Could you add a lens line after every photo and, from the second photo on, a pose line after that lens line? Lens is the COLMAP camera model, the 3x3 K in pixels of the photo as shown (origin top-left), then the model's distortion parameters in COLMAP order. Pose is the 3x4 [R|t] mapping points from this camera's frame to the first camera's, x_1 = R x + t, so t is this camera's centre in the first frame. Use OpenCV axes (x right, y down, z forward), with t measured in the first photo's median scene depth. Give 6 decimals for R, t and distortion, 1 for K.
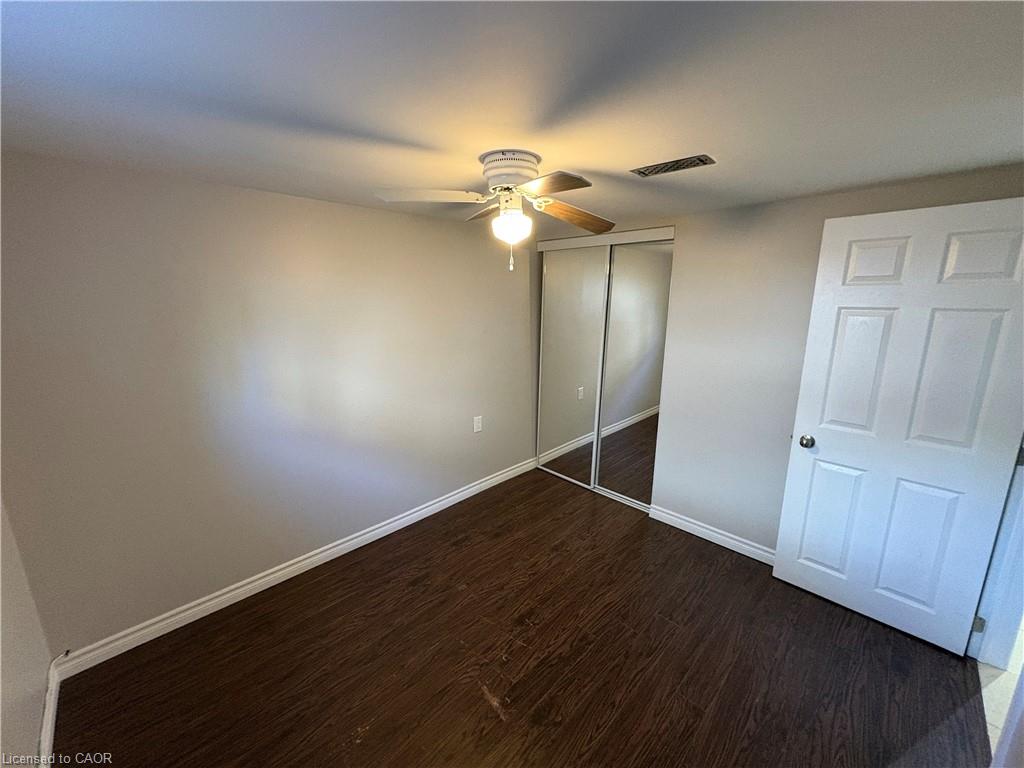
lens RADIAL K [[407.5, 0, 513.2], [0, 407.5, 387.7], [0, 0, 1]] dist [-0.000576, -0.000066]
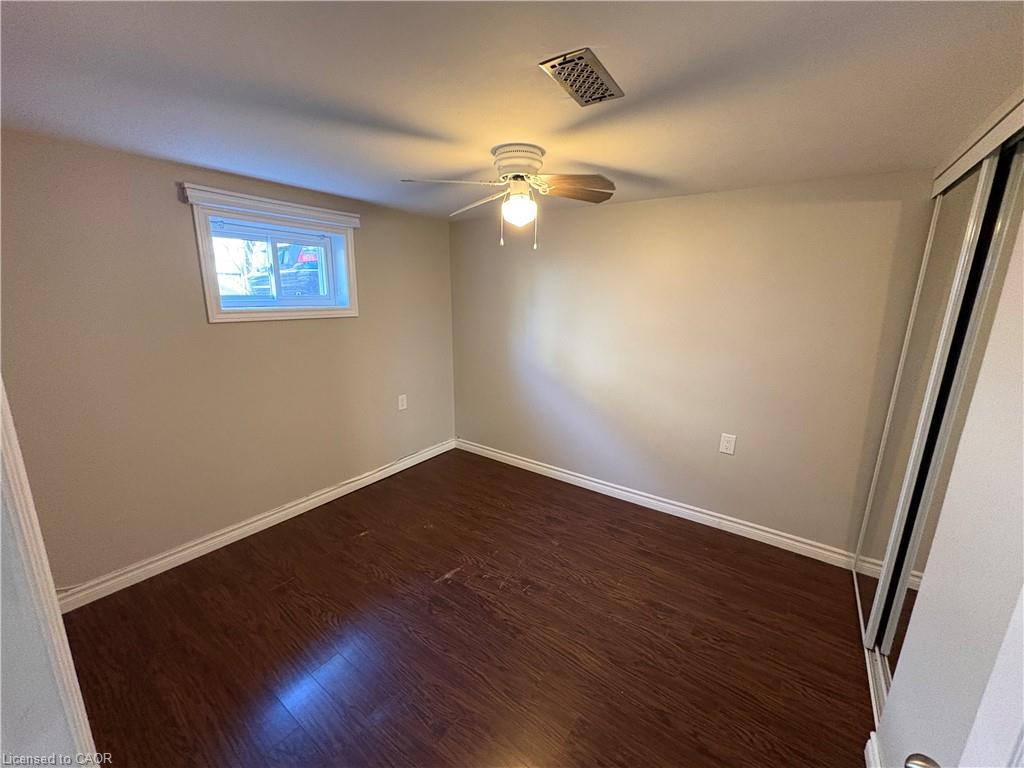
lens RADIAL K [[407.5, 0, 511.6], [0, 407.5, 379.7], [0, 0, 1]] dist [-0.000576, -0.000066]
pose [[0.145828, 0.210086, -0.966746, 0.878152], [-0.229435, 0.957732, 0.173518, -0.106421], [0.962338, 0.196501, 0.187866, 0.617336]]
